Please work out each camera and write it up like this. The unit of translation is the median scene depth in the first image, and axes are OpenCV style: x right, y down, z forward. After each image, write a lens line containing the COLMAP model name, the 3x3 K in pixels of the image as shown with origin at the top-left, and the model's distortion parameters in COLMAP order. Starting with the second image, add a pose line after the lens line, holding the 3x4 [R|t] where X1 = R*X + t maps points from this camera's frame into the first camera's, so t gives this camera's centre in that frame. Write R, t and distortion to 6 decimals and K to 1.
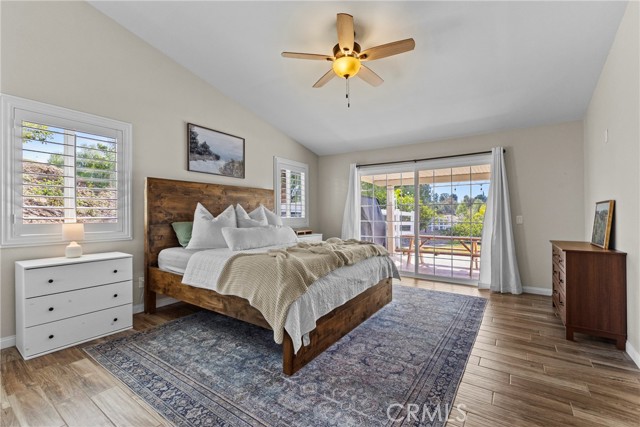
lens RADIAL K [[278.7, 0, 319.2], [0, 278.7, 212.7], [0, 0, 1]] dist [0.011014, -0.003871]
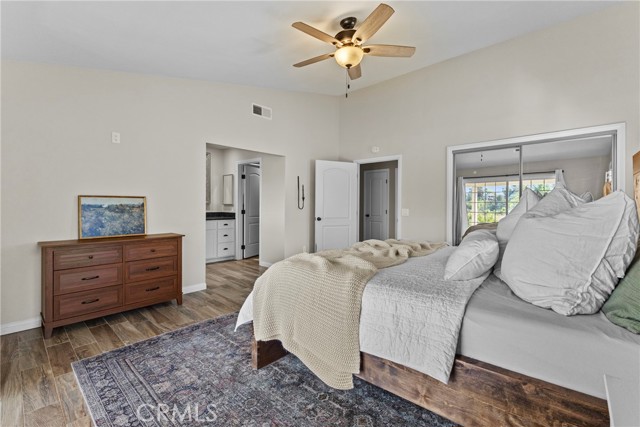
lens RADIAL K [[278.7, 0, 320.6], [0, 278.7, 211.2], [0, 0, 1]] dist [0.011014, -0.003871]
pose [[-0.991151, -0.006330, 0.132592, 0.059149], [-0.004453, 0.999886, 0.014447, -0.001303], [-0.132668, 0.013729, -0.991065, 1.706459]]
